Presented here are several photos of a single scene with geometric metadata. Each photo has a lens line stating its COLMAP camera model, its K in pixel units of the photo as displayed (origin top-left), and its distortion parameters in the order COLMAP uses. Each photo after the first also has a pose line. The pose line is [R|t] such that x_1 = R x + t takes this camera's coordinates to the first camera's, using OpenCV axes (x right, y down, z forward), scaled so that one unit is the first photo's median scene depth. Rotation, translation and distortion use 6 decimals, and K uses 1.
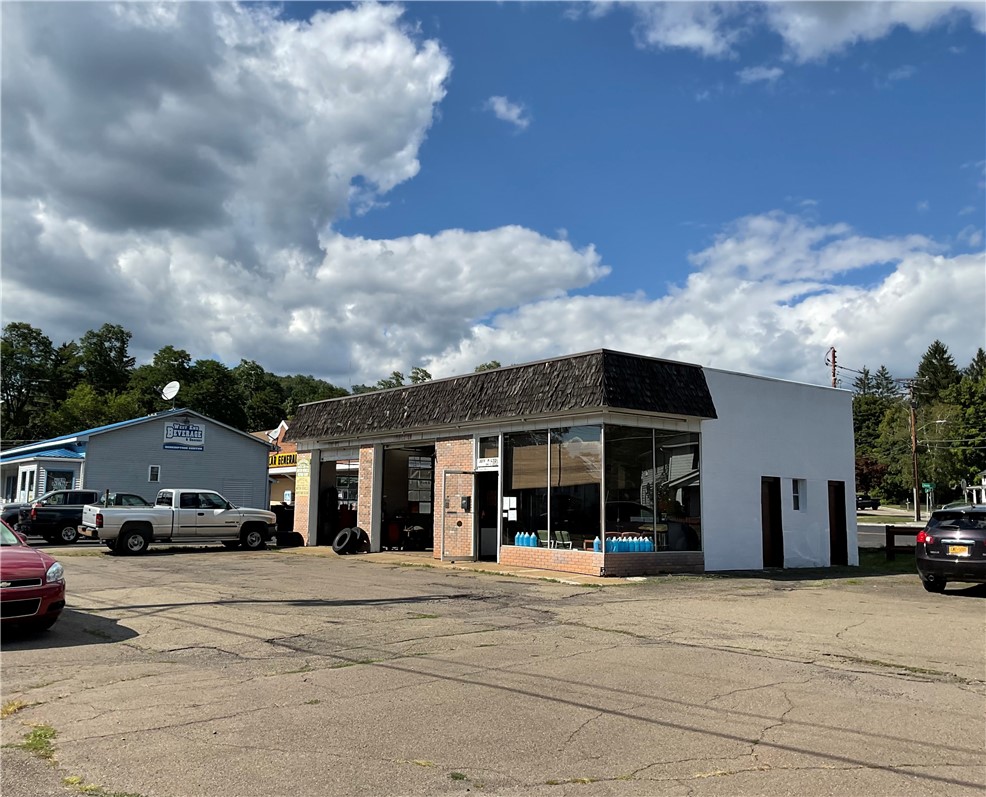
lens RADIAL K [[874.4, 0, 451.7], [0, 874.4, 400.7], [0, 0, 1]] dist [0.110787, -0.221019]
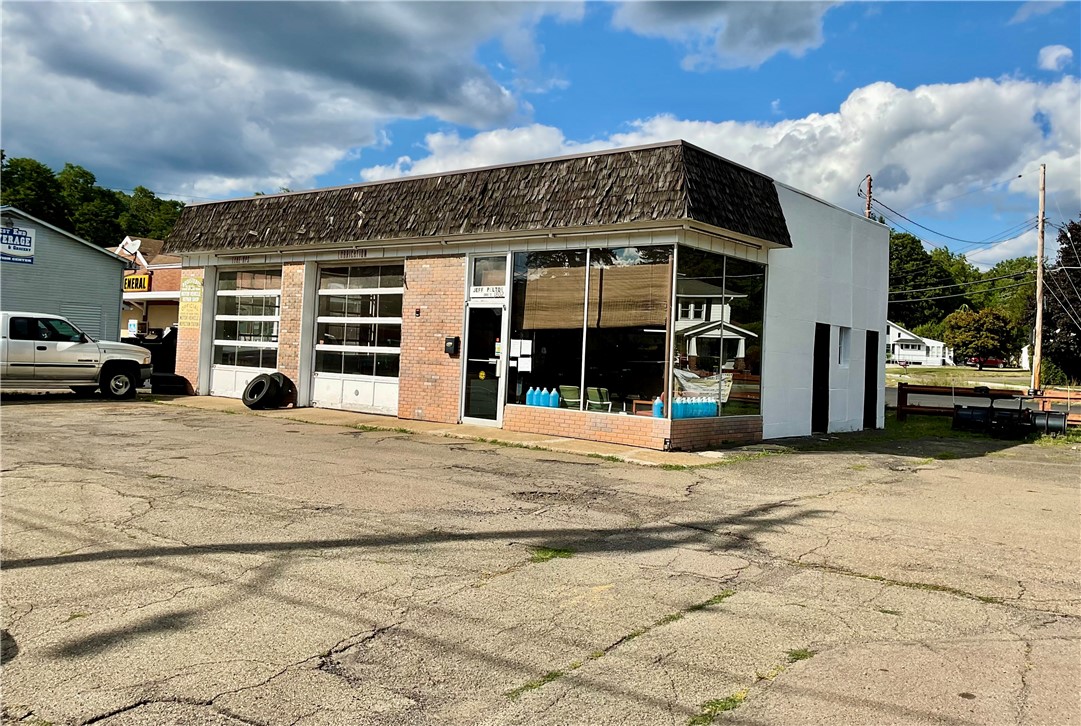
lens RADIAL K [[891.4, 0, 539.6], [0, 891.4, 321.3], [0, 0, 1]] dist [0.100018, -0.190538]
pose [[0.966662, 0.035776, 0.253545, -0.099844], [-0.058882, 0.994713, 0.084136, 0.027620], [-0.249195, -0.096261, 0.963657, 0.249321]]
